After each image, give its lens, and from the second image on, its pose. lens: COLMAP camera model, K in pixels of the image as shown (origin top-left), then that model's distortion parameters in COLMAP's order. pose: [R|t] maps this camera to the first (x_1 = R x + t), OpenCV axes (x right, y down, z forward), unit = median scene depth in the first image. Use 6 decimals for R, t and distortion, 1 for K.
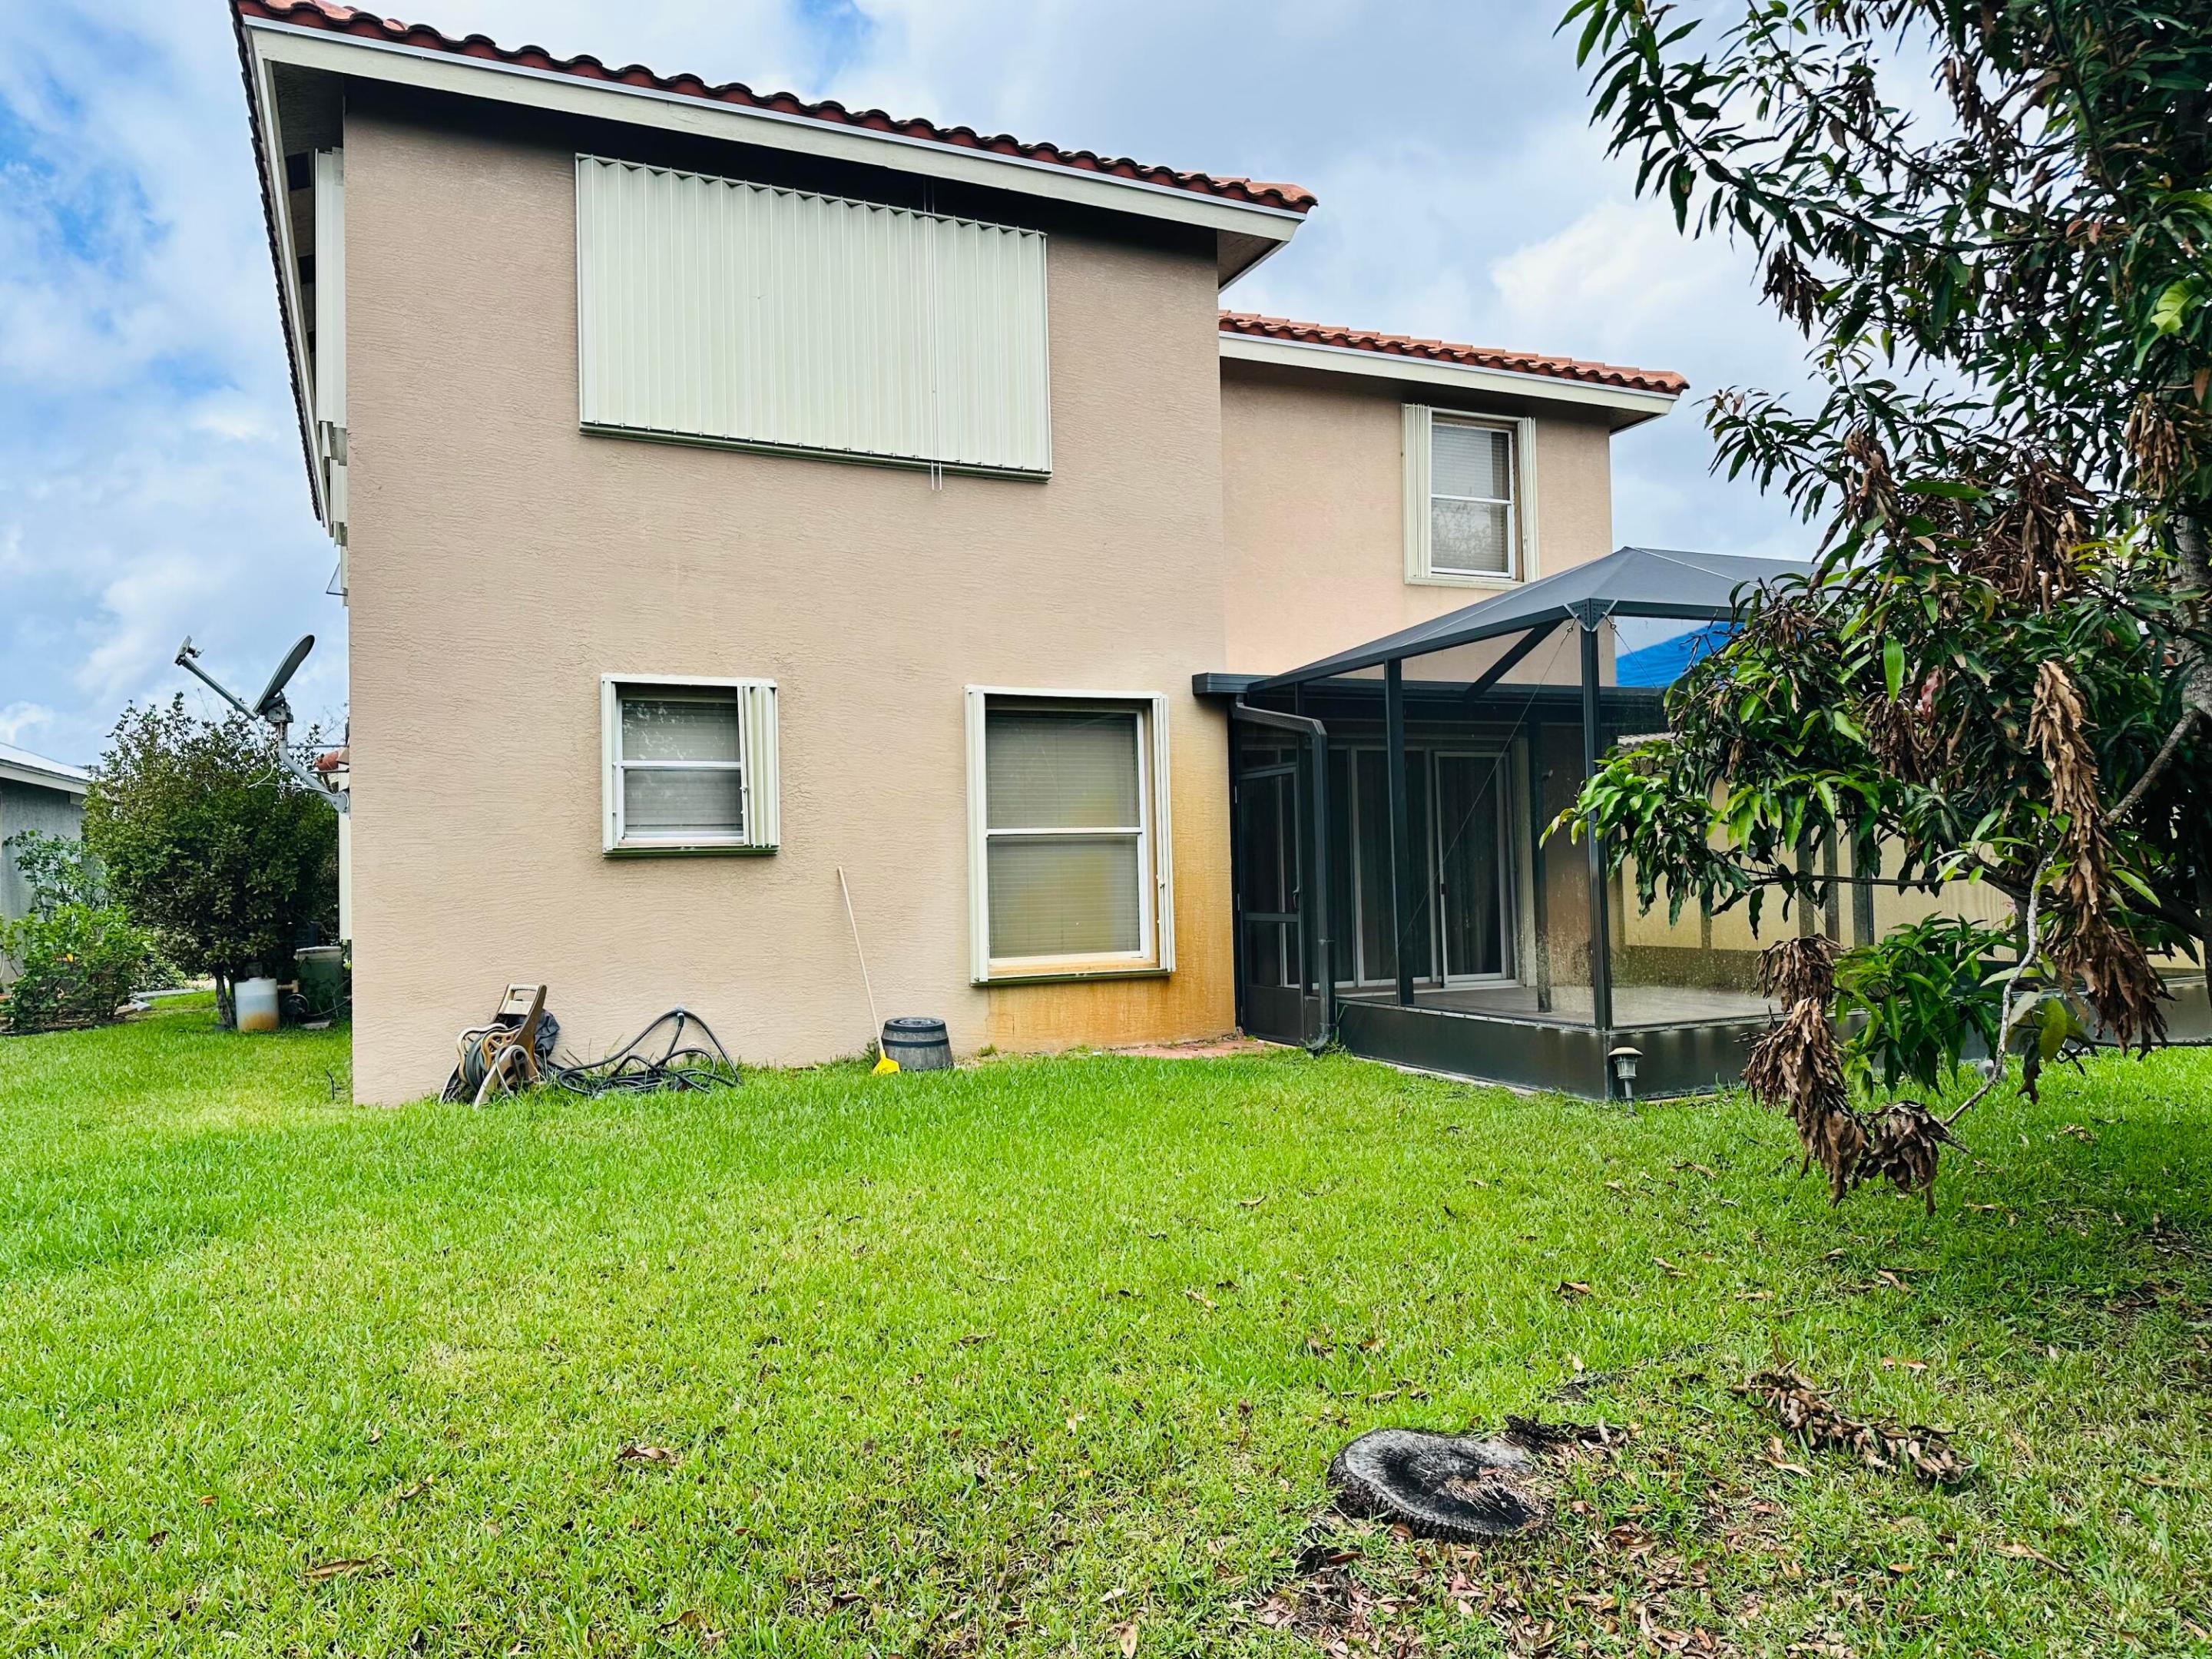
lens RADIAL K [[1542.6, 0, 1107.7], [0, 1542.6, 826.1], [0, 0, 1]] dist [0.080824, -0.089208]
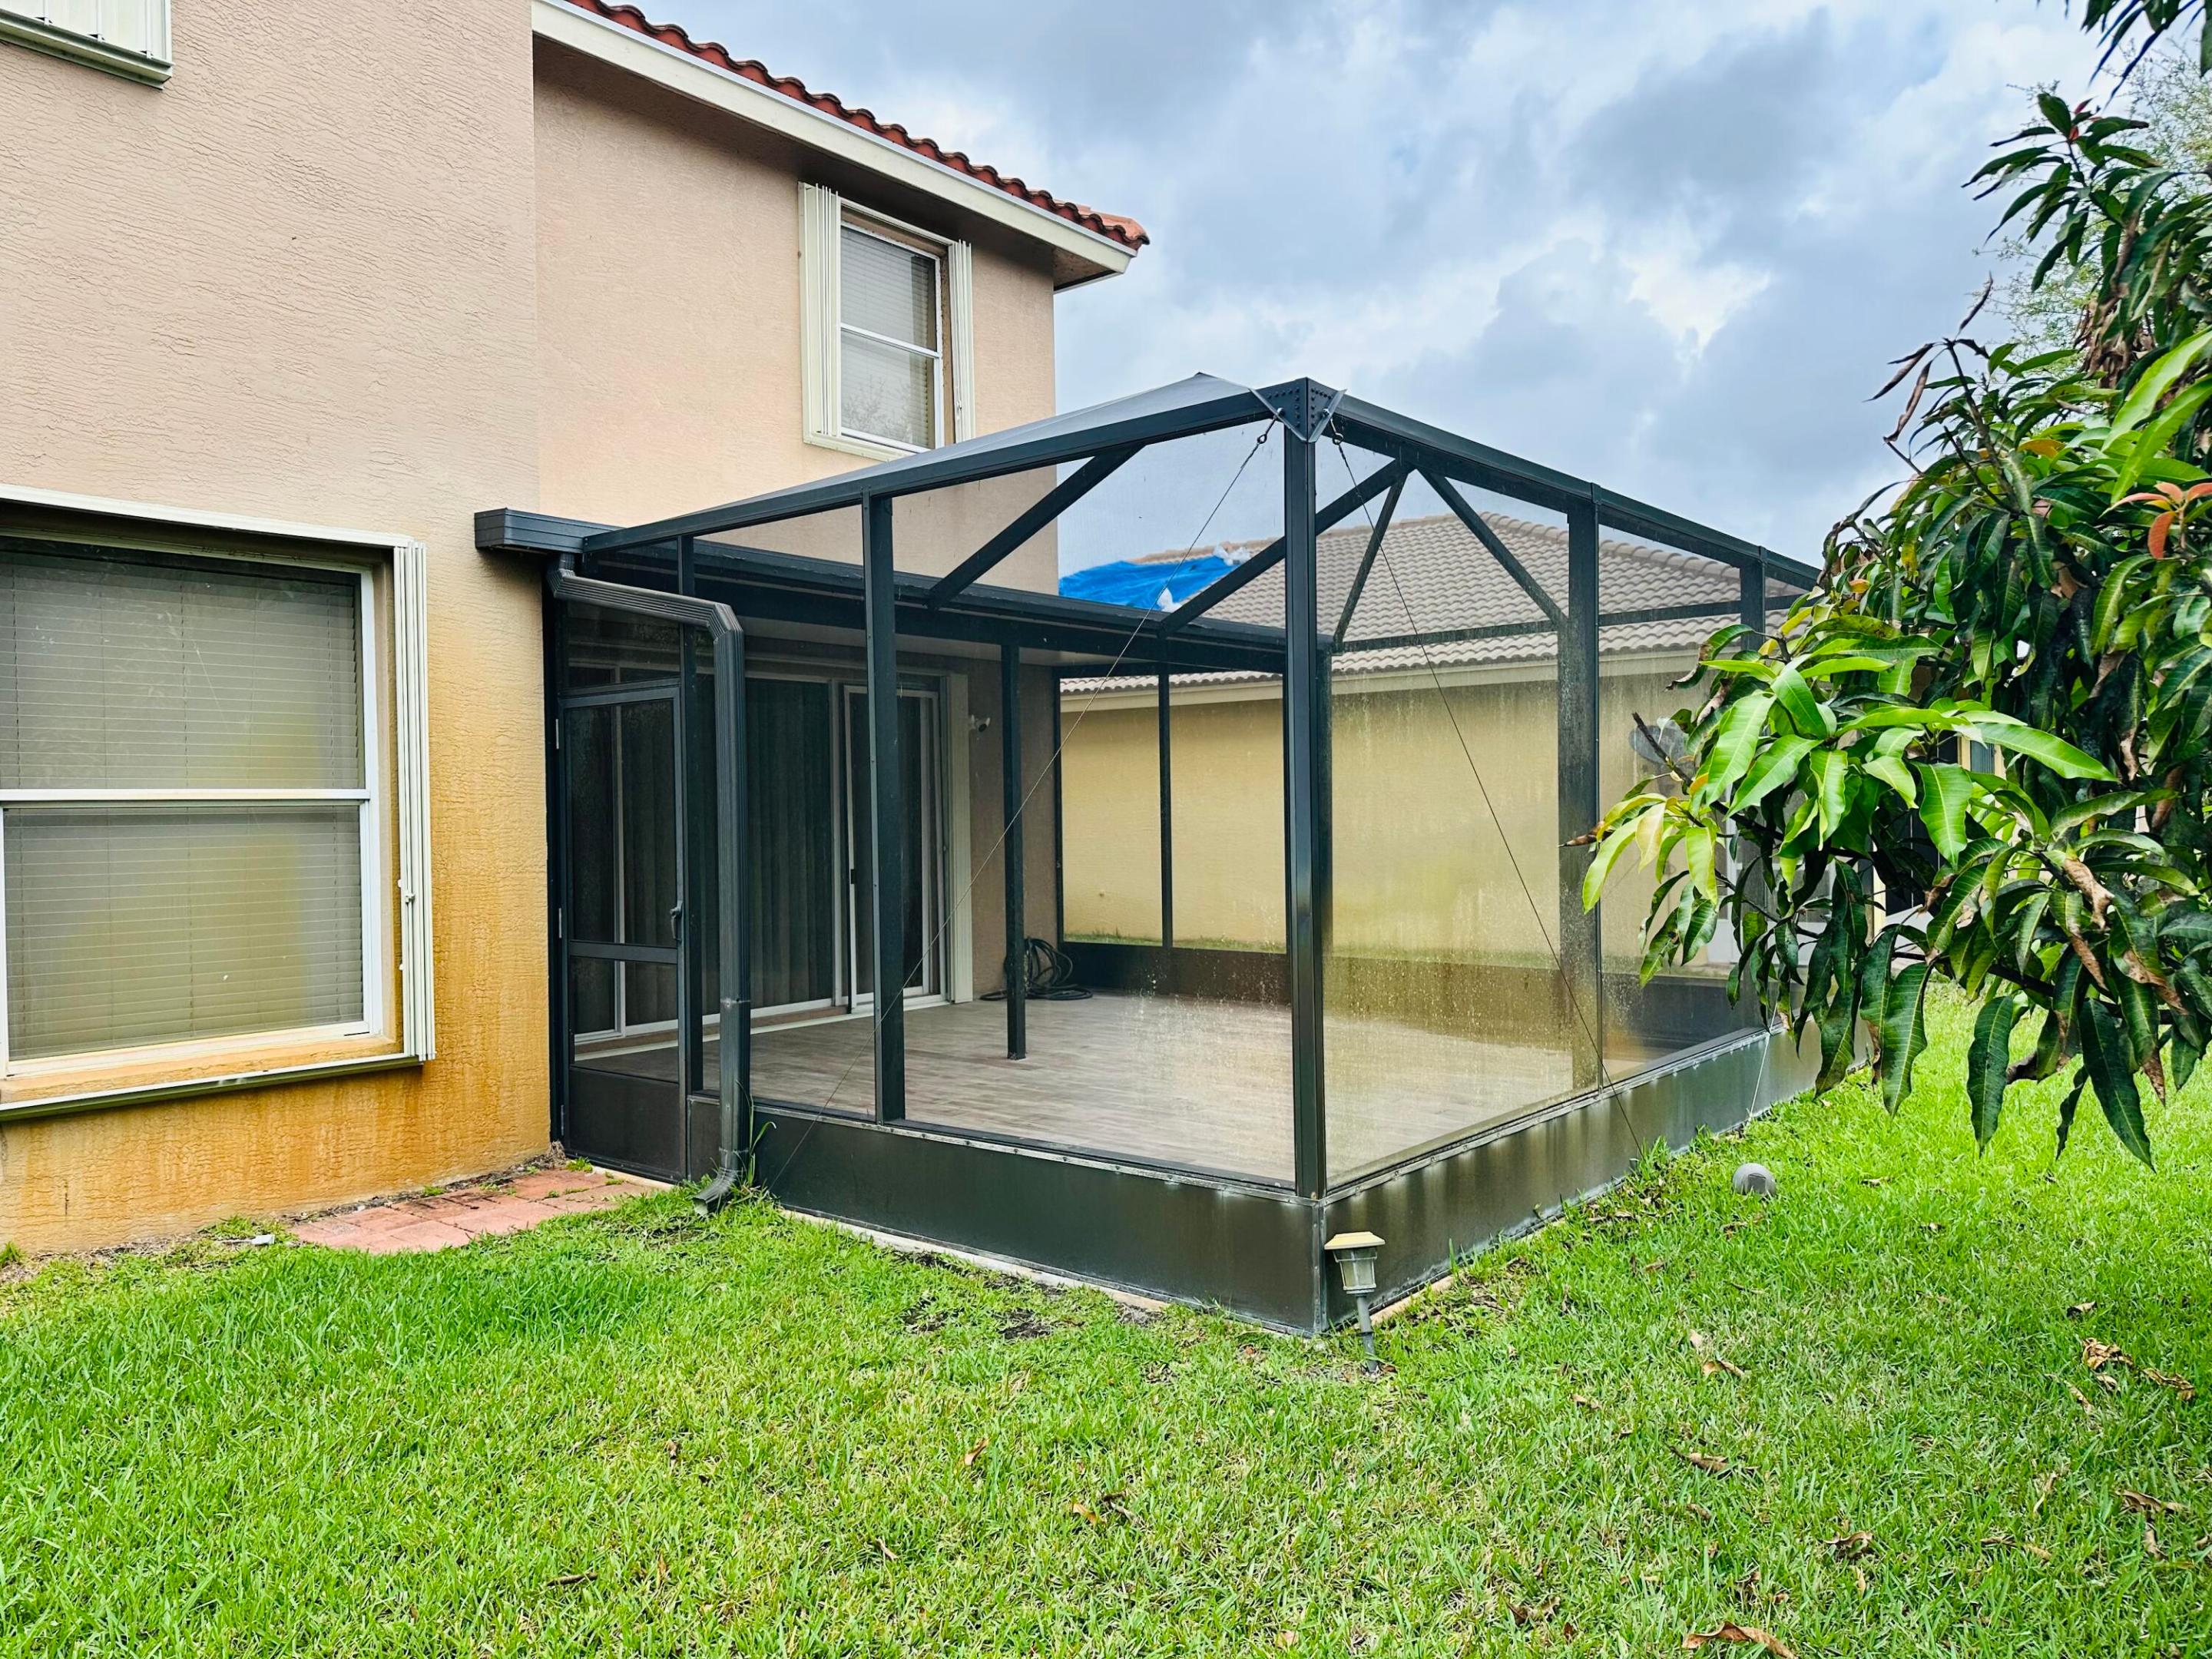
lens RADIAL K [[1542.6, 0, 1115.2], [0, 1542.6, 818.1], [0, 0, 1]] dist [0.080824, -0.089208]
pose [[0.900760, 0.008793, 0.434229, 0.019577], [-0.020703, 0.999528, 0.022706, -0.006480], [-0.433824, -0.029443, 0.900516, 0.401322]]
